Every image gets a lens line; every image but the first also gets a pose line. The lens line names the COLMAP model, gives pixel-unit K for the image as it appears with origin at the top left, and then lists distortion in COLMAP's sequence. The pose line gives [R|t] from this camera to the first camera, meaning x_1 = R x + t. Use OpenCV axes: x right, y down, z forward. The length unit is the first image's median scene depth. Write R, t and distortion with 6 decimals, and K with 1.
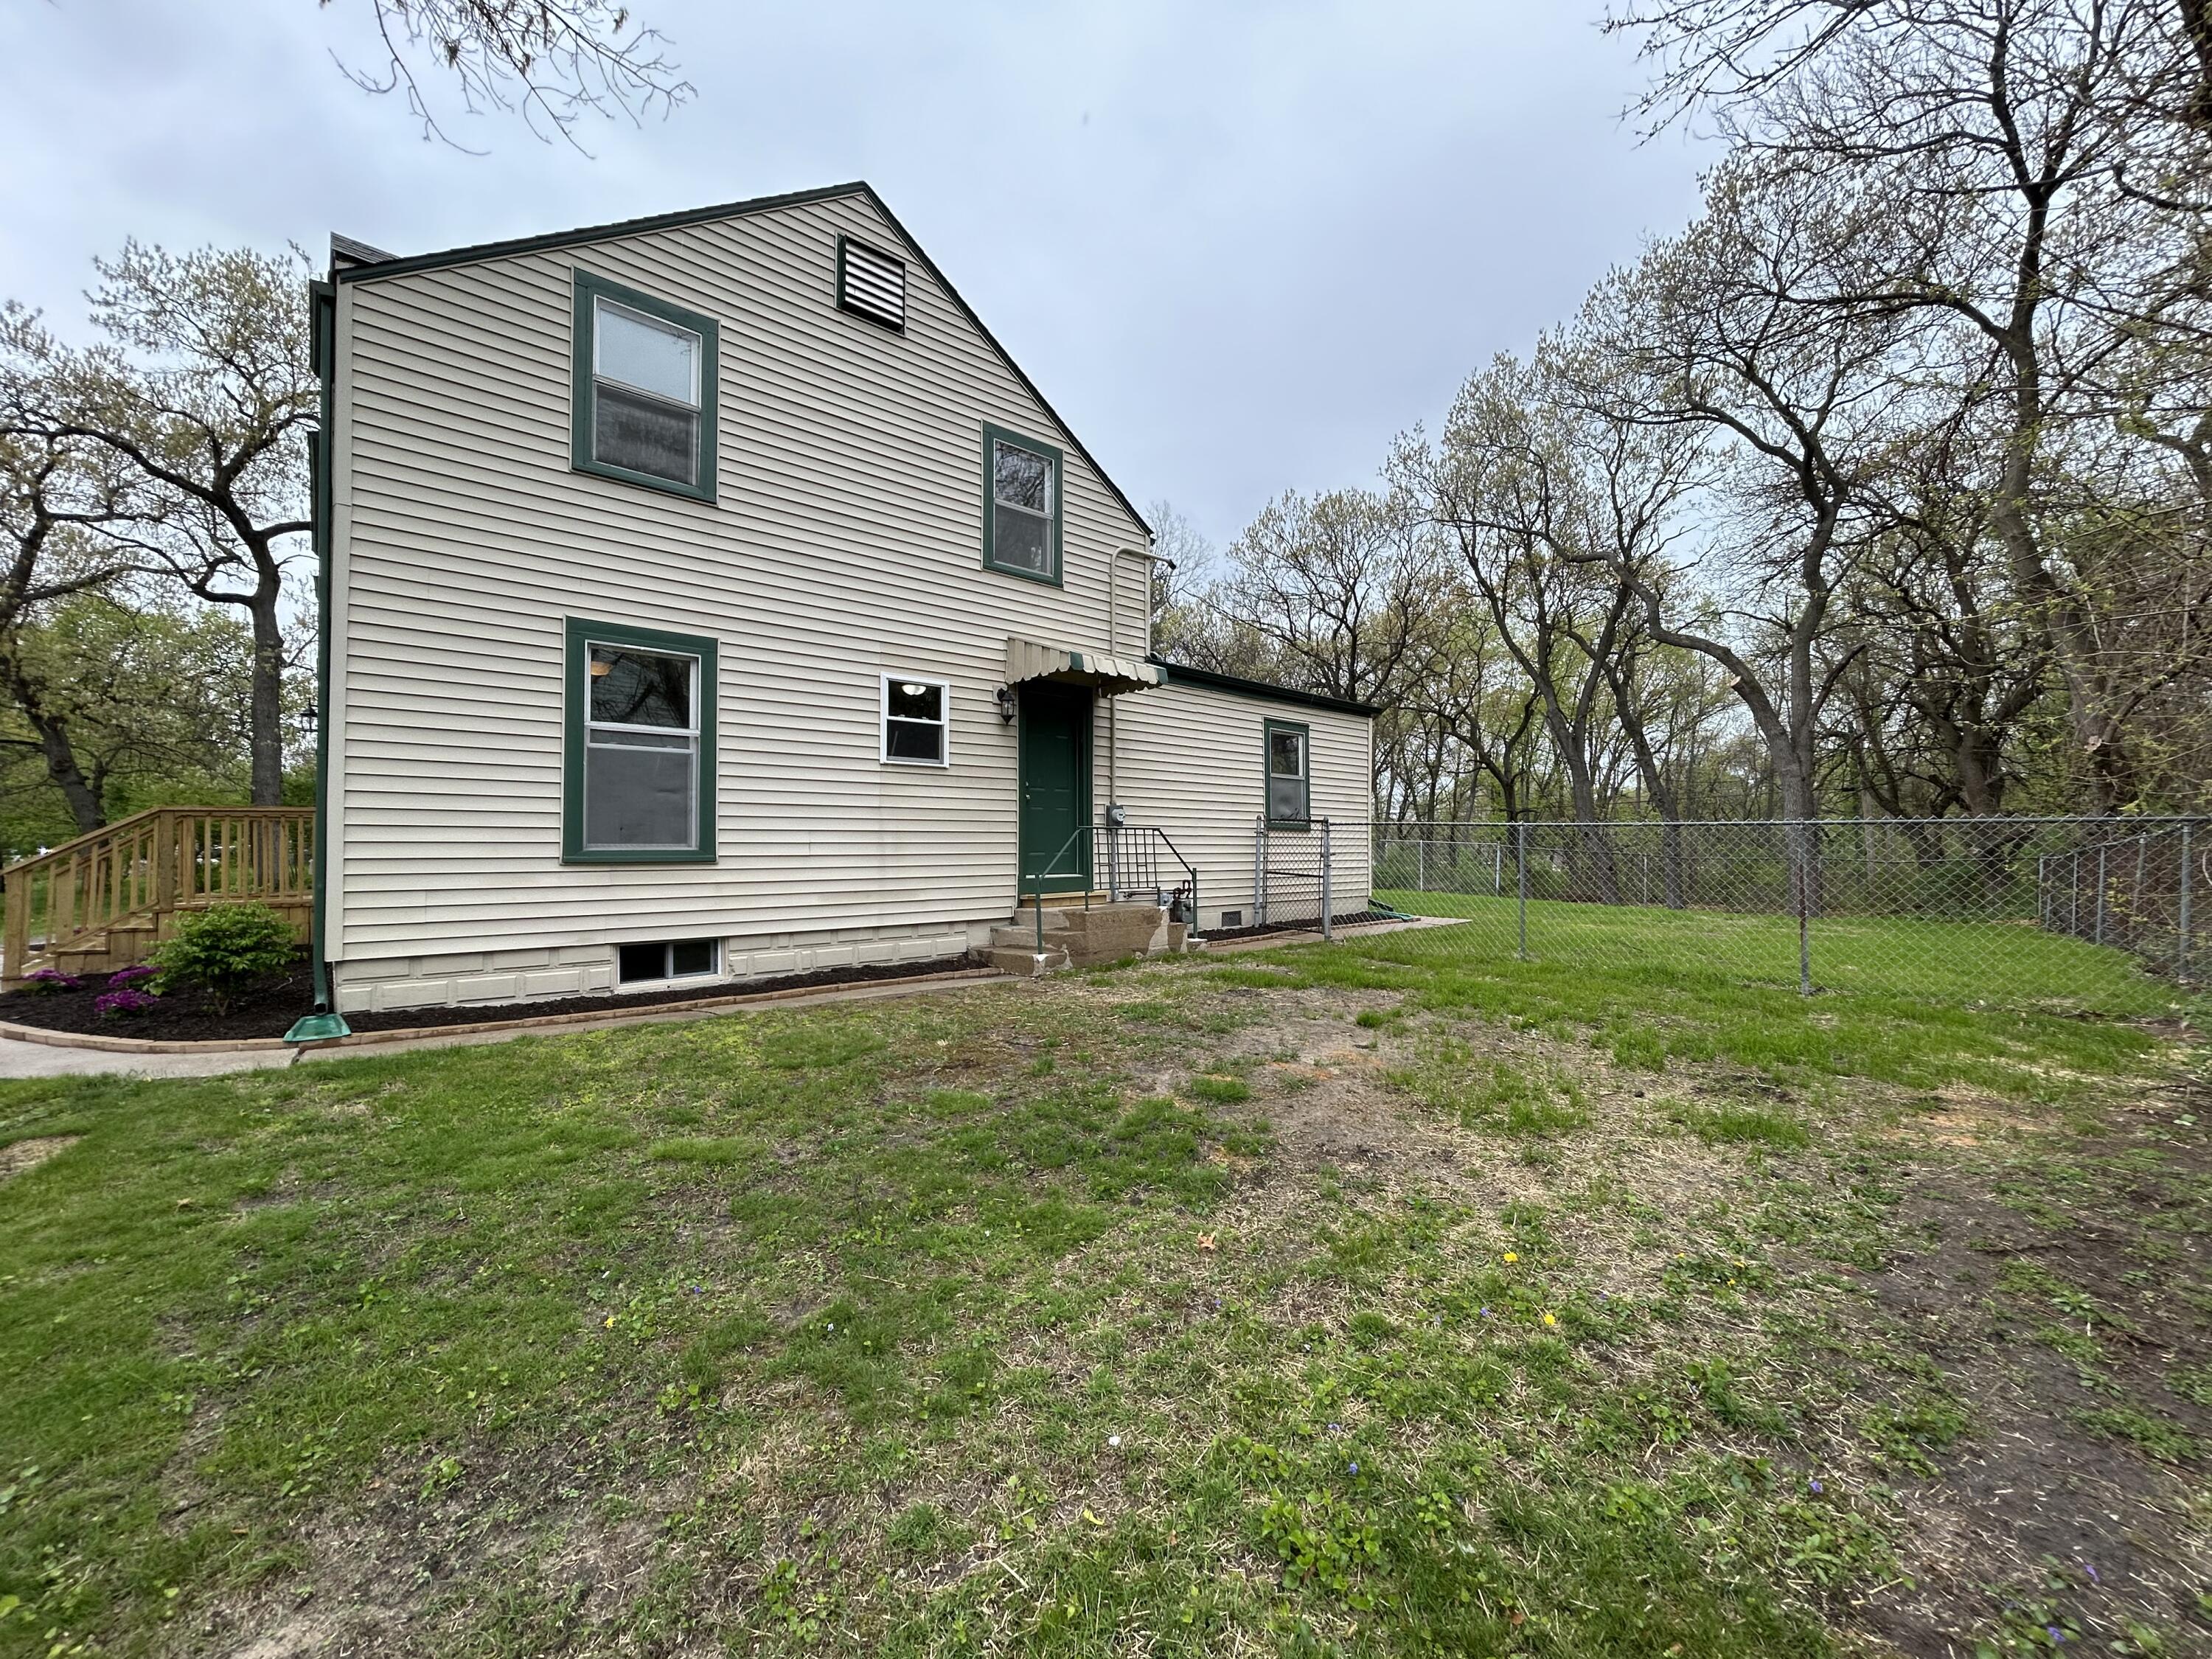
lens RADIAL K [[882.2, 0, 1101.8], [0, 882.2, 833.0], [0, 0, 1]] dist [-0.002987, -0.000266]
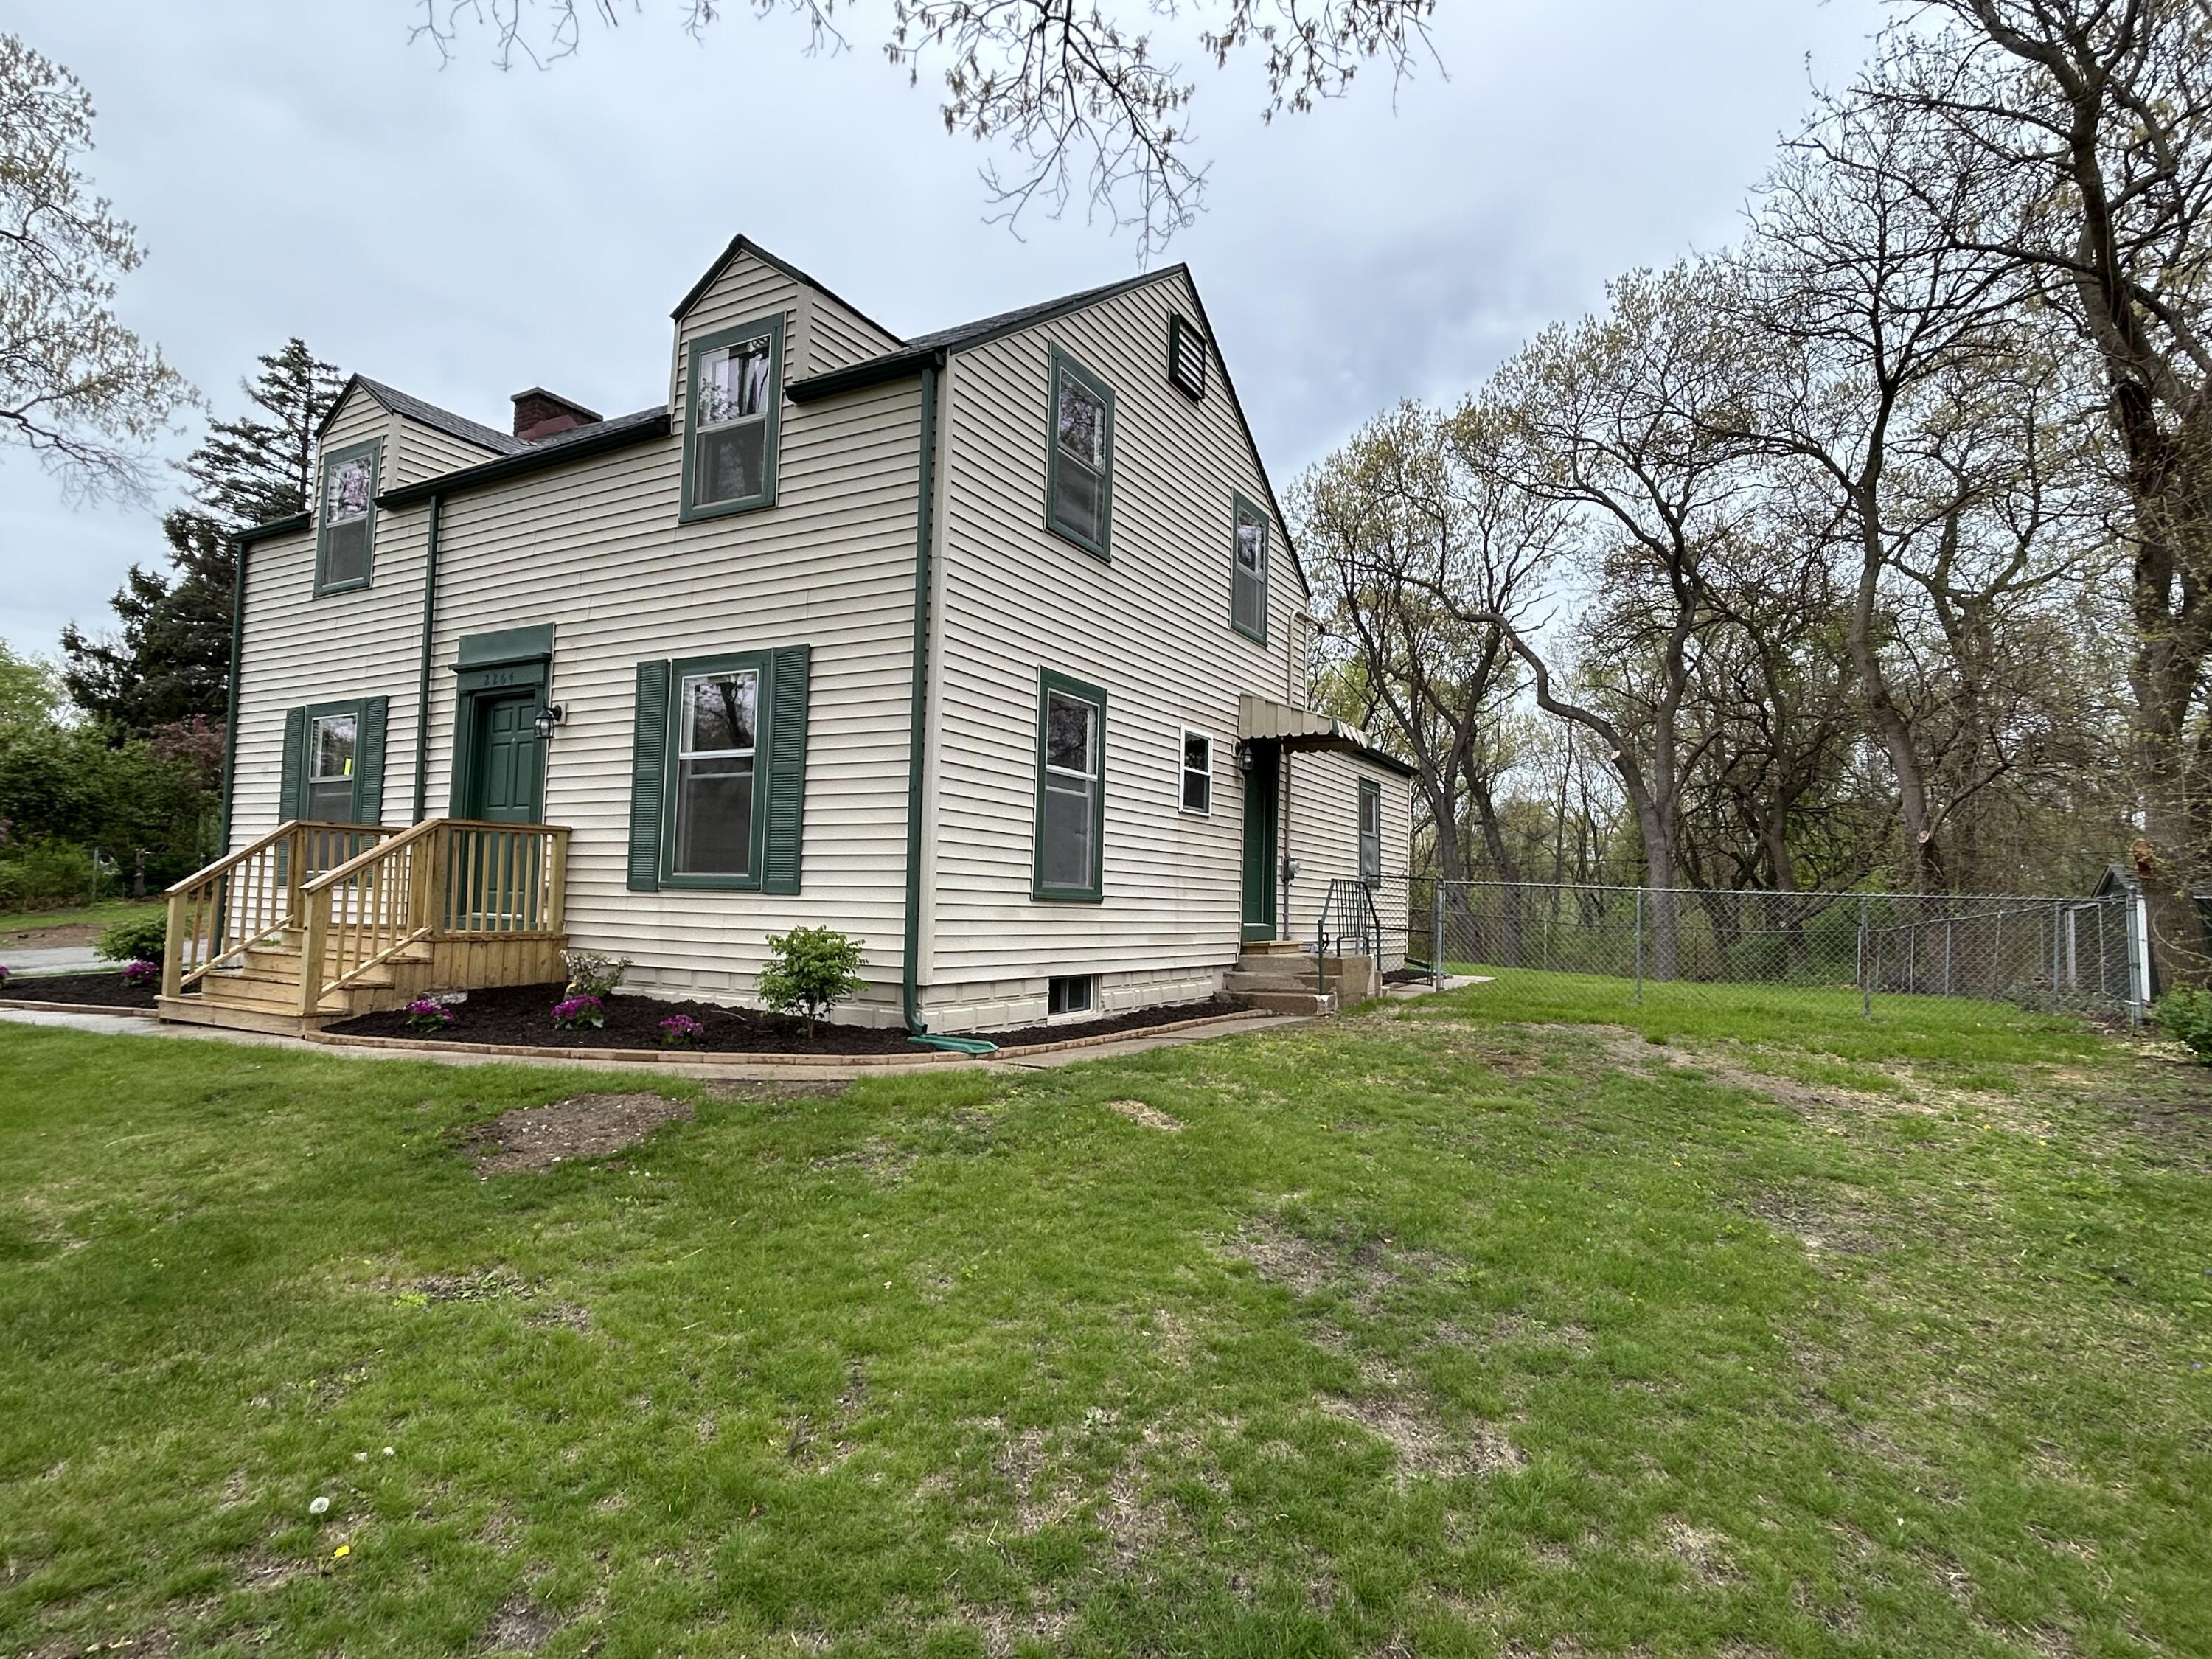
lens RADIAL K [[1178.9, 0, 1108.4], [0, 1178.9, 843.4], [0, 0, 1]] dist [-0.002151, -0.000131]
pose [[0.942372, 0.045594, 0.331447, -0.796534], [-0.034594, 0.998640, -0.039016, 0.016030], [-0.332775, 0.025301, 0.942667, -0.288284]]
